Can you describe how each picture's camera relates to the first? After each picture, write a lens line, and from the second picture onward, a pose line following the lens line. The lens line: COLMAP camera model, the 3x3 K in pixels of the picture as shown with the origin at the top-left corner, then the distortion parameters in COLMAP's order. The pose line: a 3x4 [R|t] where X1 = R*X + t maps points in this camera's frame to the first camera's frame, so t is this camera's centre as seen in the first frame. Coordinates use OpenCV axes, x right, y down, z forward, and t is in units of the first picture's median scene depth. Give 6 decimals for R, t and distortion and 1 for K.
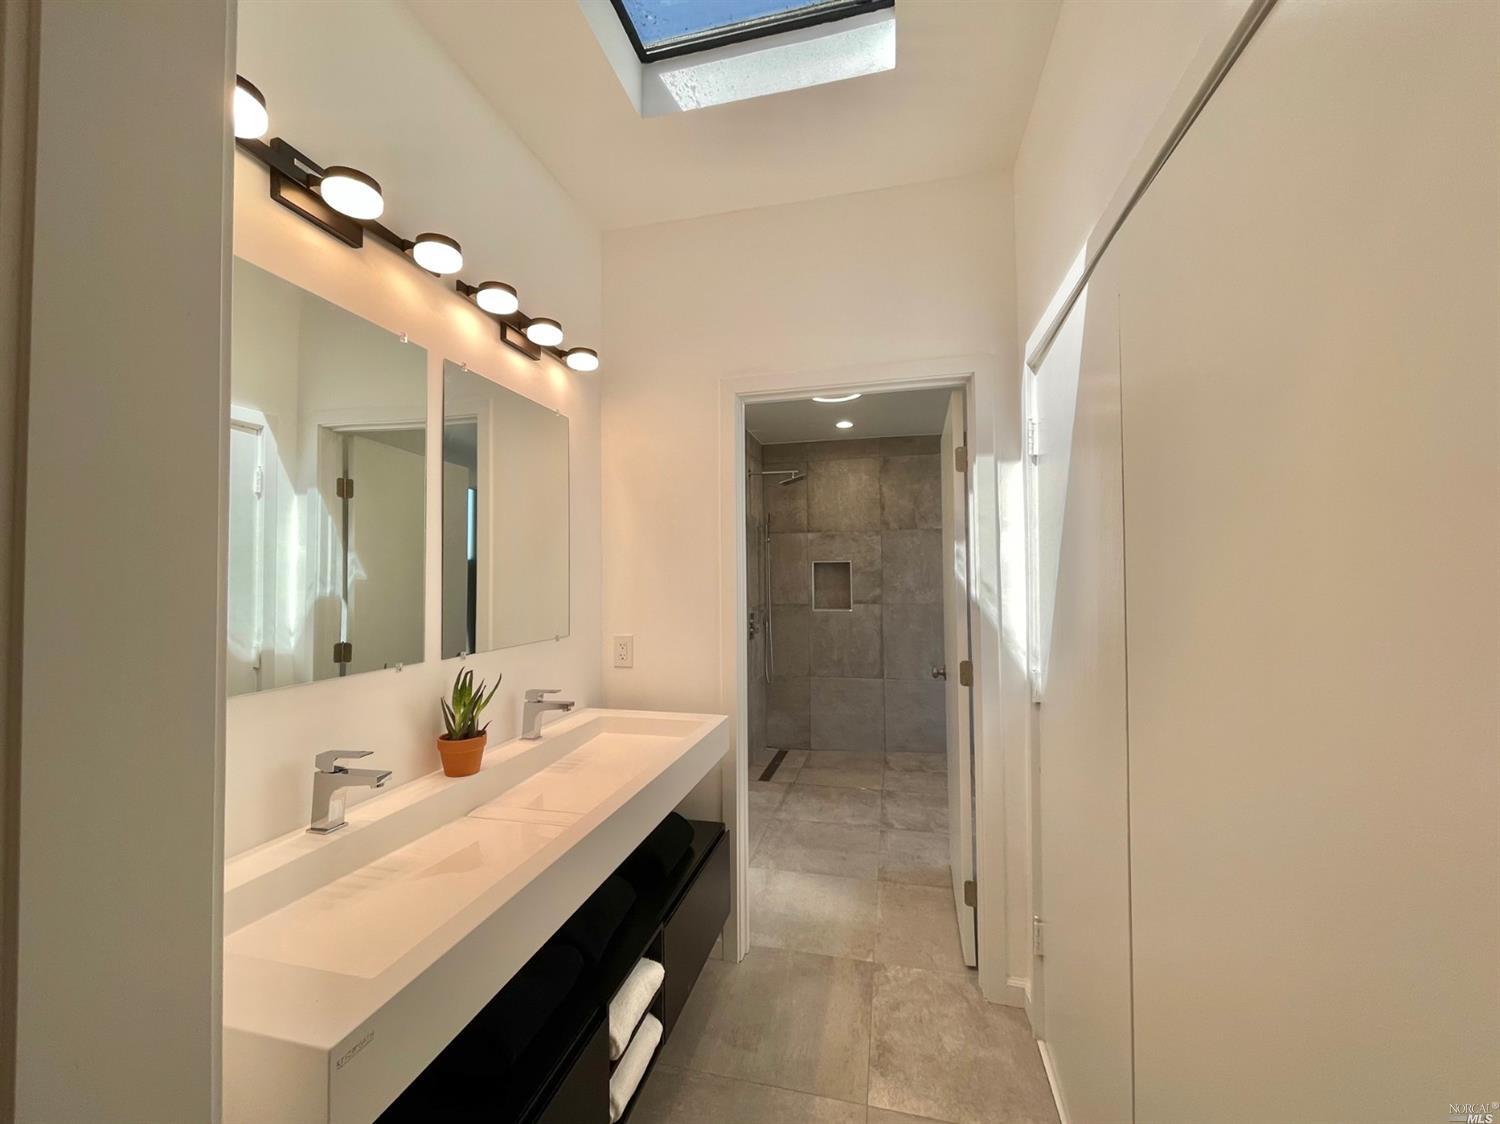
lens RADIAL K [[609.7, 0, 738.0], [0, 609.7, 565.3], [0, 0, 1]] dist [-0.000406, -0.000177]
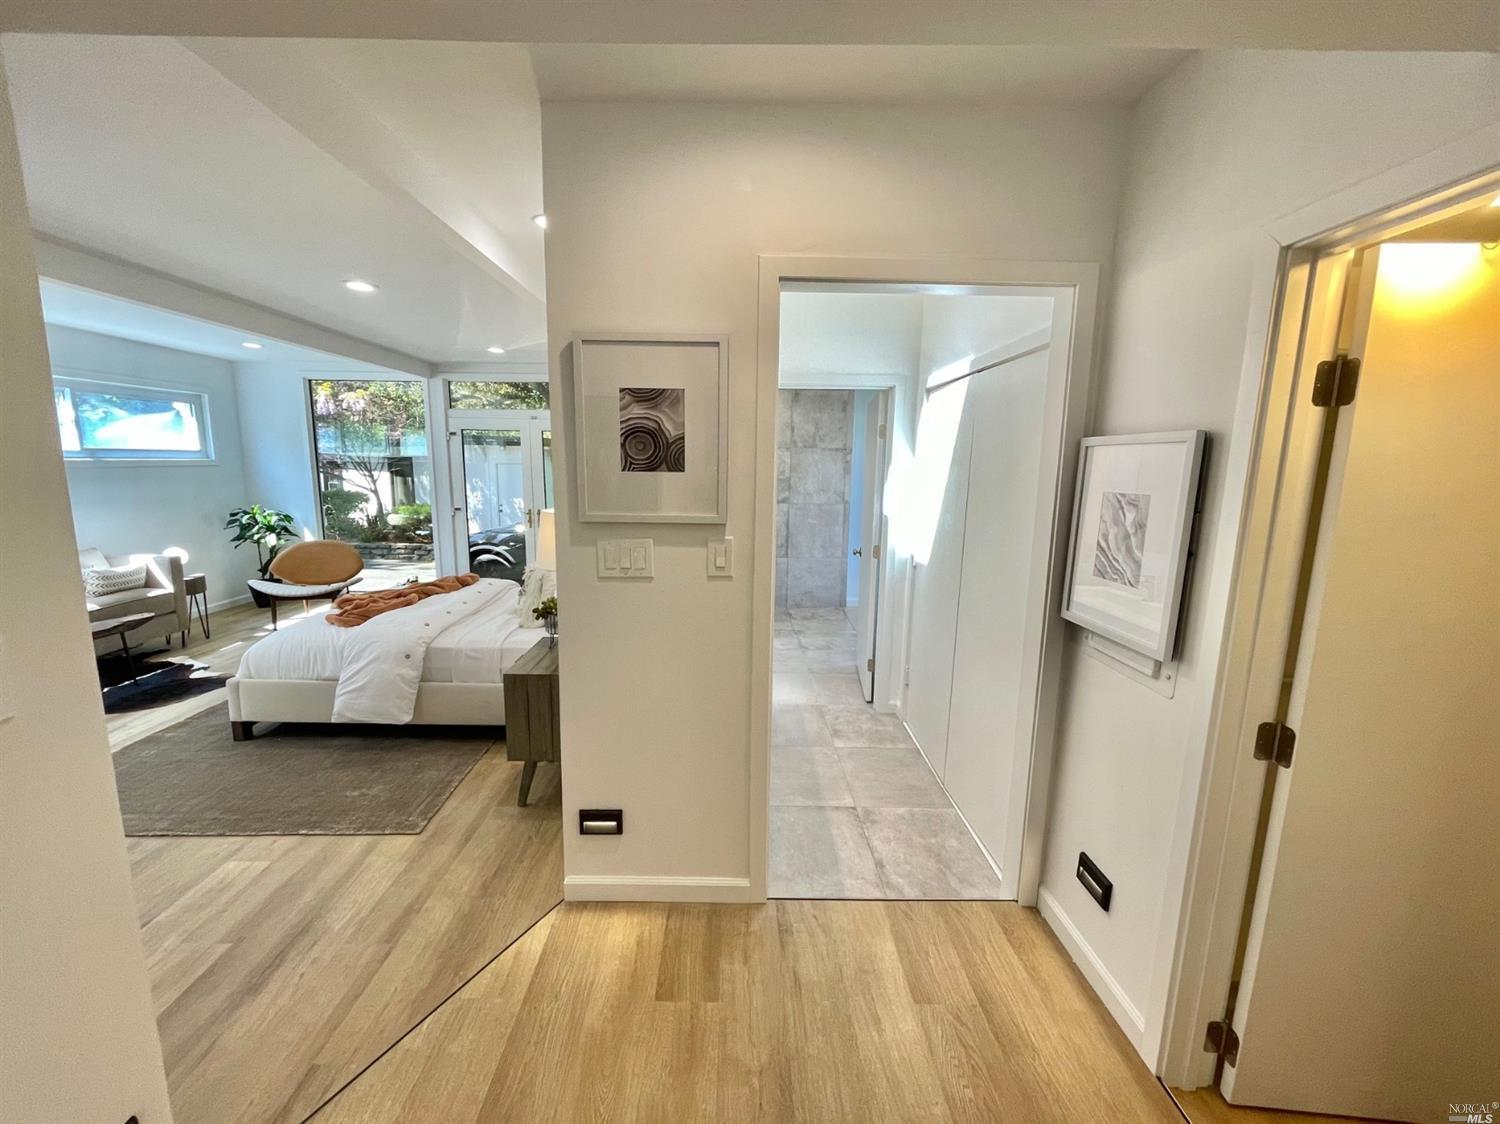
lens RADIAL K [[609.7, 0, 738.0], [0, 609.7, 565.3], [0, 0, 1]] dist [-0.000406, -0.000177]
pose [[0.967660, -0.017217, 0.251668, -0.216877], [-0.030913, 0.982055, 0.186042, -0.049475], [-0.250355, -0.187806, 0.949764, -0.284037]]
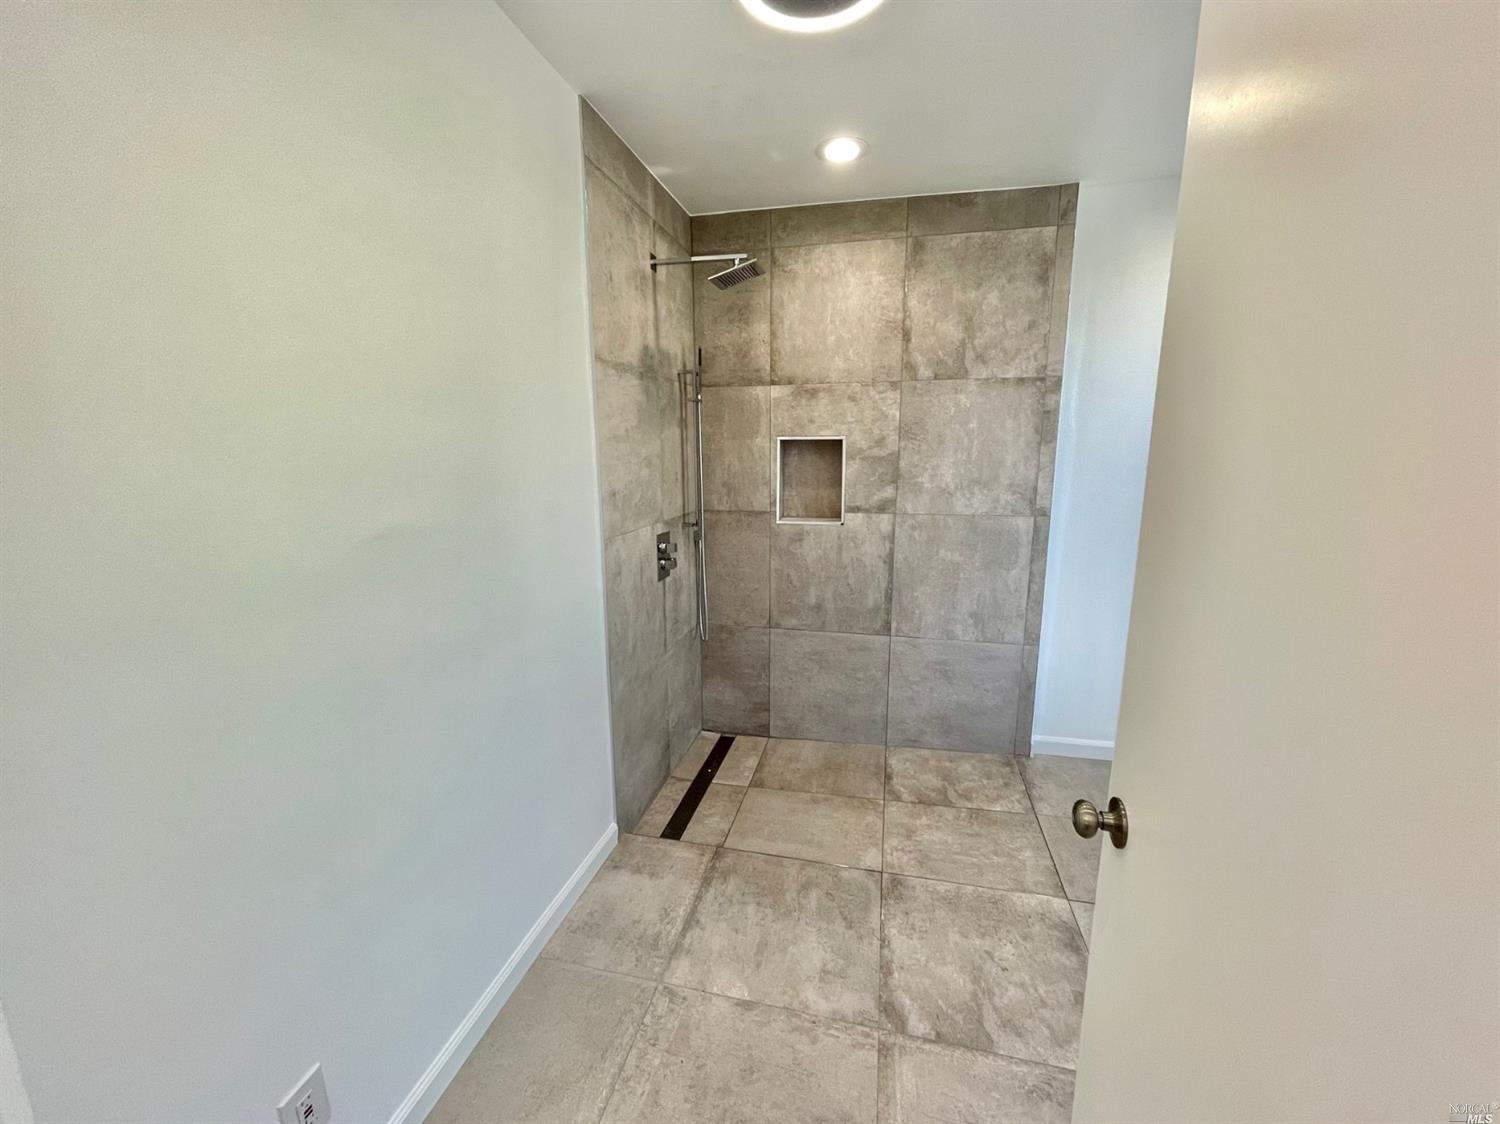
lens RADIAL K [[609.7, 0, 738.0], [0, 609.7, 565.3], [0, 0, 1]] dist [-0.000406, -0.000177]
pose [[0.999950, 0.004270, 0.008997, 0.081985], [-0.006100, 0.976719, 0.214436, -0.011716], [-0.007871, -0.214480, 0.976697, 0.423887]]
